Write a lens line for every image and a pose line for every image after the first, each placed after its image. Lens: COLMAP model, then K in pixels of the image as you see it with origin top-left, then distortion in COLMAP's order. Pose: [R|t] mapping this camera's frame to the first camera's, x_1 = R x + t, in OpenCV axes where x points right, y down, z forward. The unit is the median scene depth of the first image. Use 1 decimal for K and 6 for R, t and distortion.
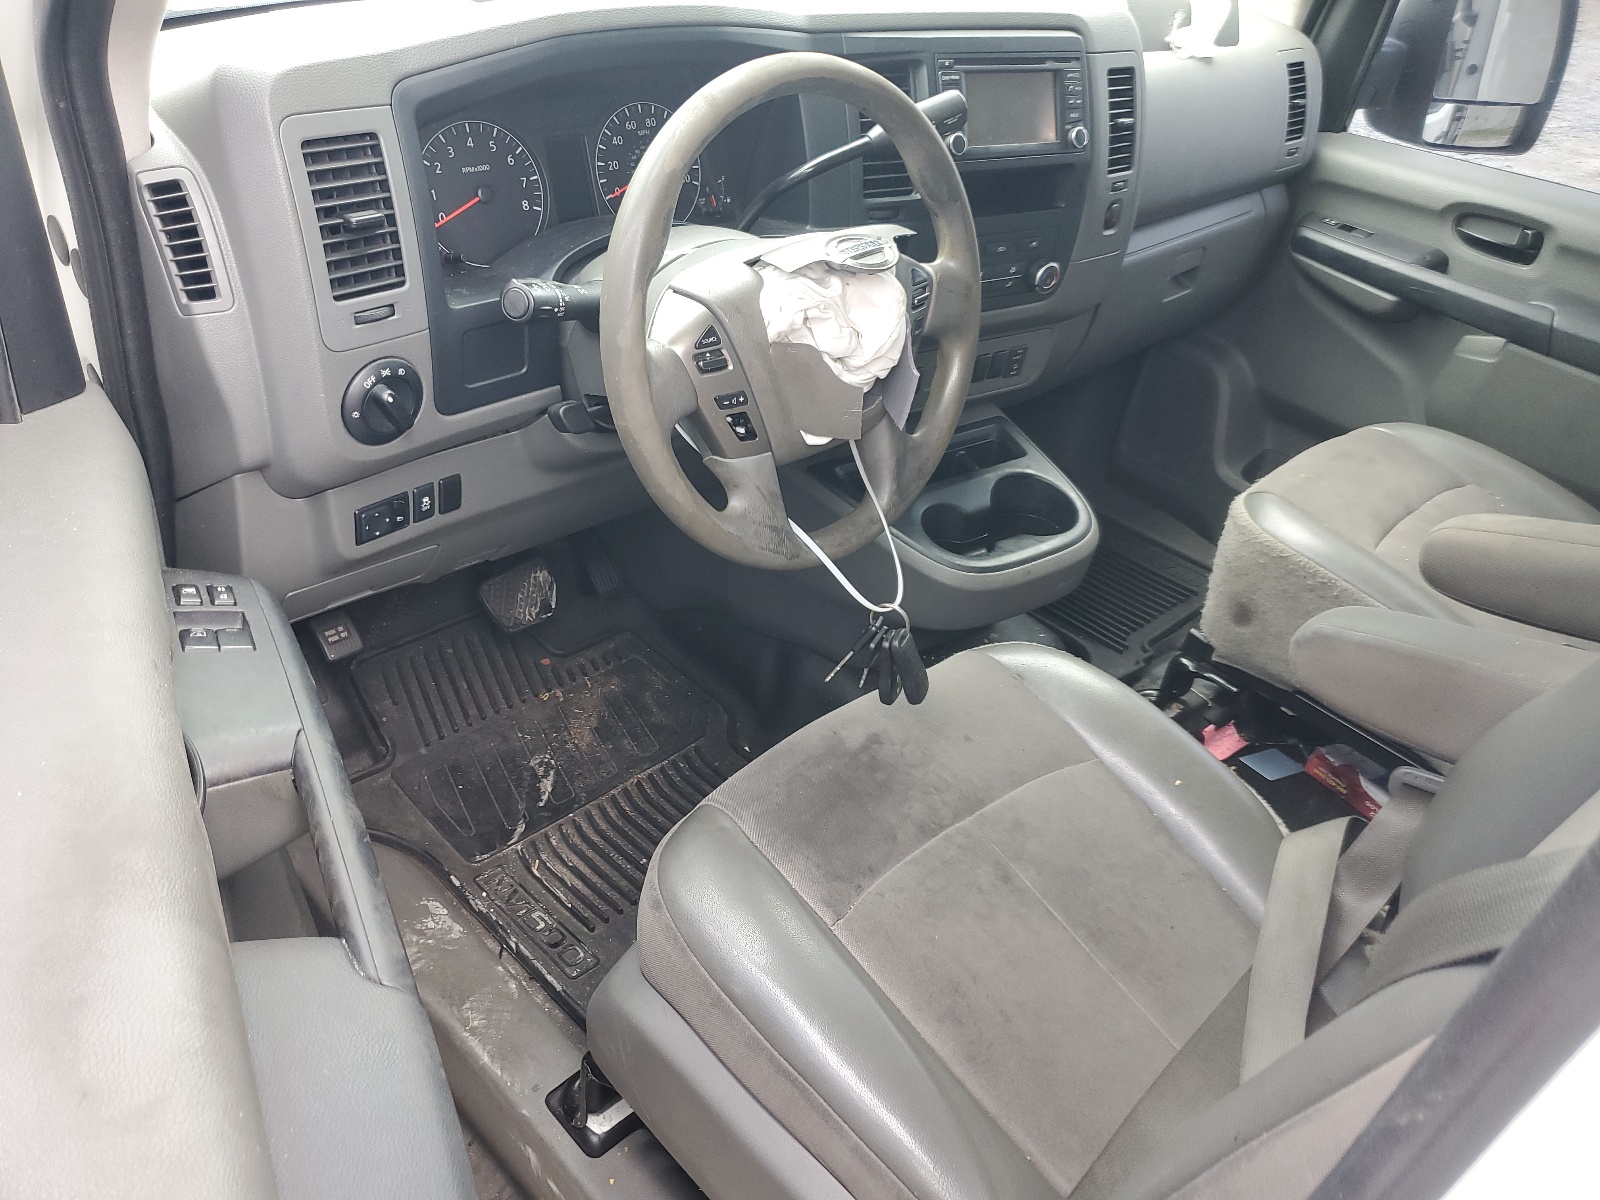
lens RADIAL K [[1248.6, 0, 799.0], [0, 1248.6, 568.2], [0, 0, 1]] dist [0.006662, 0.003617]
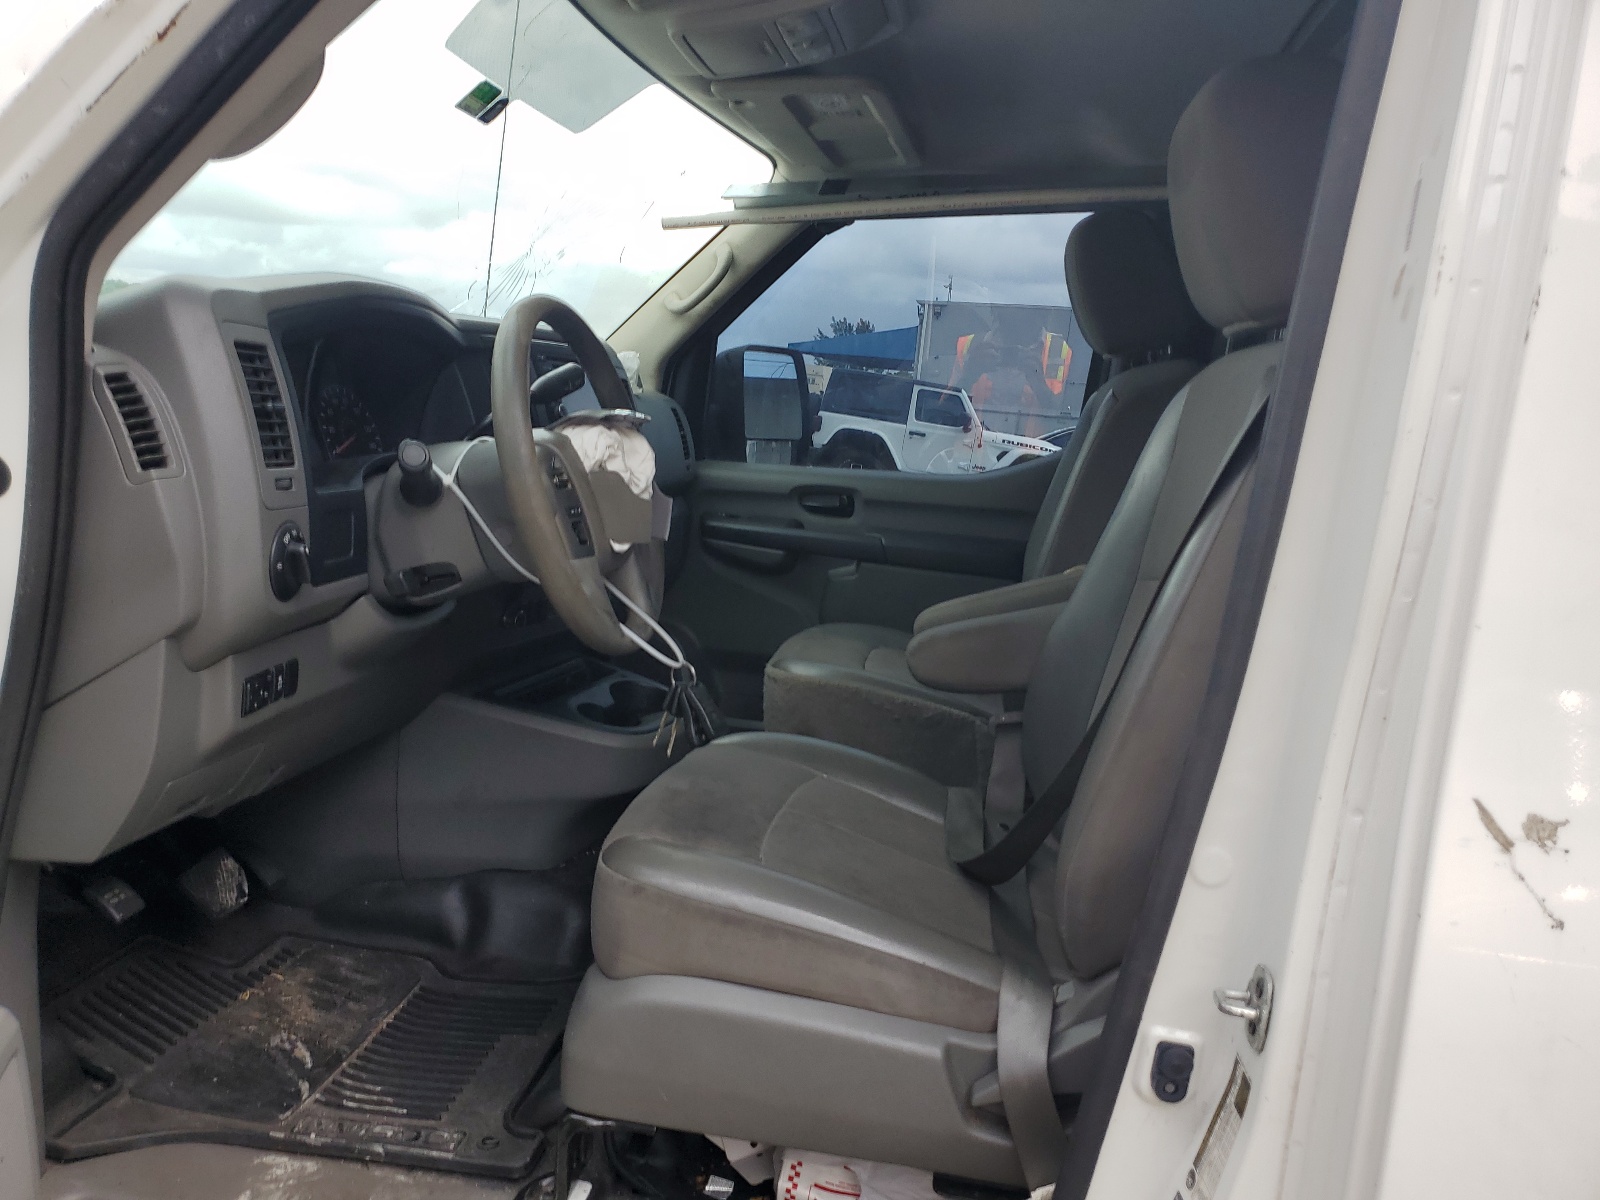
lens RADIAL K [[1197.1, 0, 800.0], [0, 1197.1, 600.0], [0, 0, 1]] dist [0.003414, 0.000494]
pose [[0.804848, -0.152183, 0.573637, -0.452772], [0.341865, 0.908978, -0.238510, 0.253675], [-0.485127, 0.388071, 0.783615, -0.077089]]
